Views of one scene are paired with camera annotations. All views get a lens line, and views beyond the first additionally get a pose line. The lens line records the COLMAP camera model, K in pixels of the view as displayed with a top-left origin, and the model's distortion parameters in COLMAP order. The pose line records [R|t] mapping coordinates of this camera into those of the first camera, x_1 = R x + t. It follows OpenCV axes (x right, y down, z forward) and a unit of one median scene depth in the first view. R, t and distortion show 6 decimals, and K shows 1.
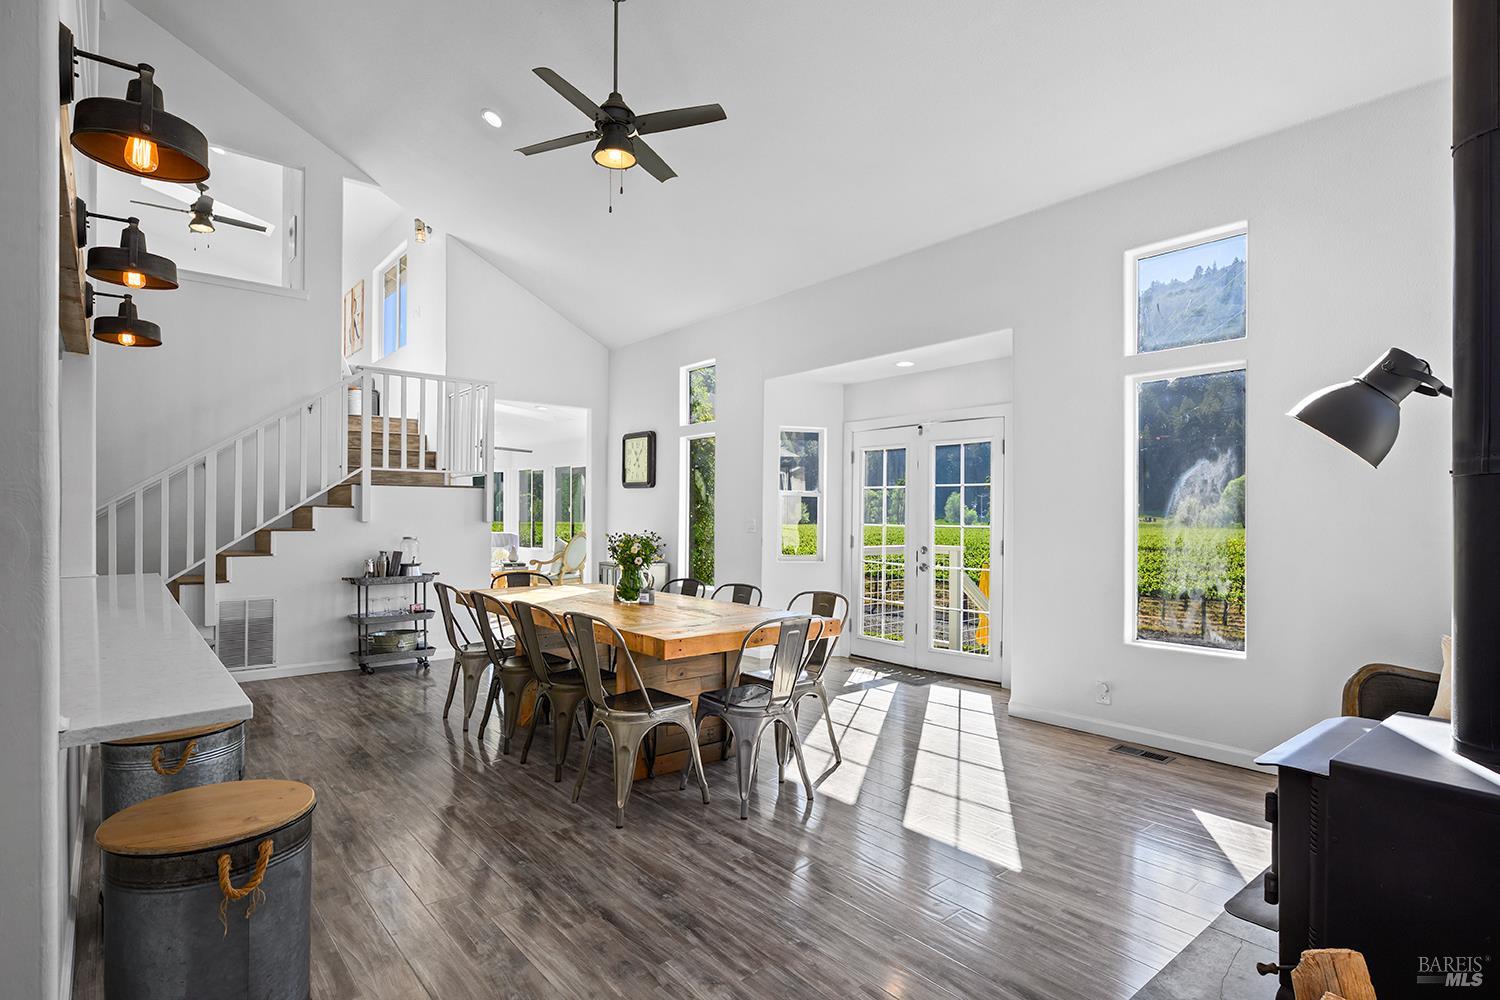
lens RADIAL K [[752.6, 0, 748.6], [0, 752.6, 519.8], [0, 0, 1]] dist [-0.000817, 0.000537]
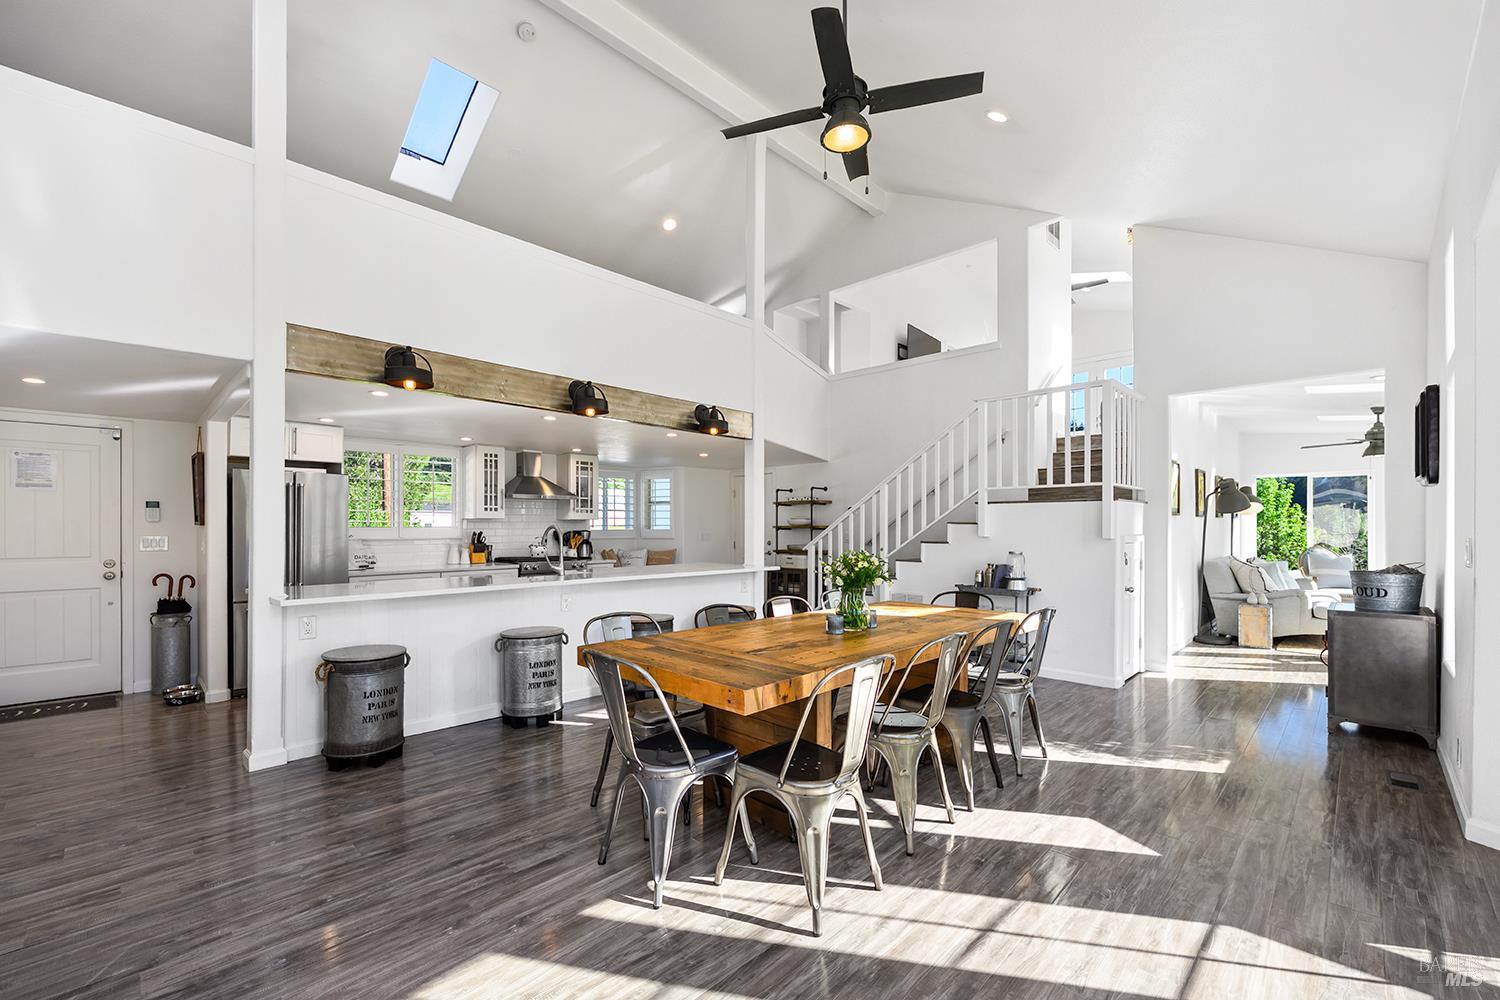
lens RADIAL K [[627.0, 0, 737.5], [0, 627.0, 530.7], [0, 0, 1]] dist [0.000094, -0.000036]
pose [[0.082933, -0.002326, -0.996552, 0.409395], [-0.002777, 0.999993, -0.002565, -0.003236], [0.996551, 0.002980, 0.082925, 0.585370]]
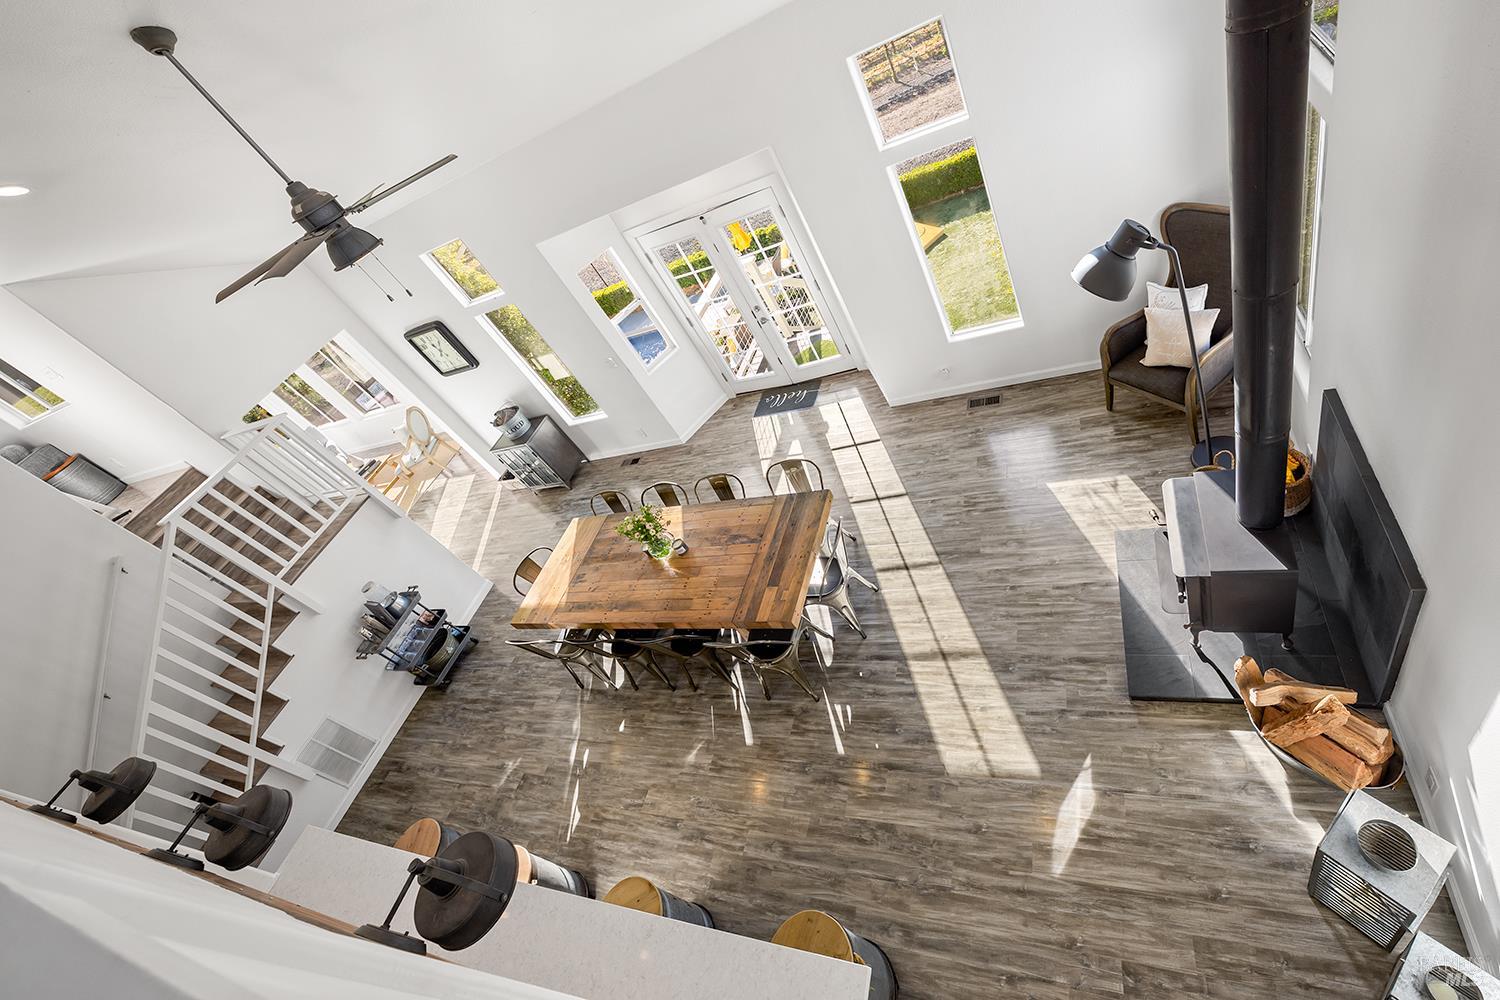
lens RADIAL K [[646.2, 0, 805.9], [0, 646.2, 461.9], [0, 0, 1]] dist [0.000639, -0.000199]
pose [[0.743569, -0.640410, 0.192303, -0.067113], [0.425659, 0.675143, 0.602492, -0.396740], [-0.515674, -0.366138, 0.774612, 0.068355]]
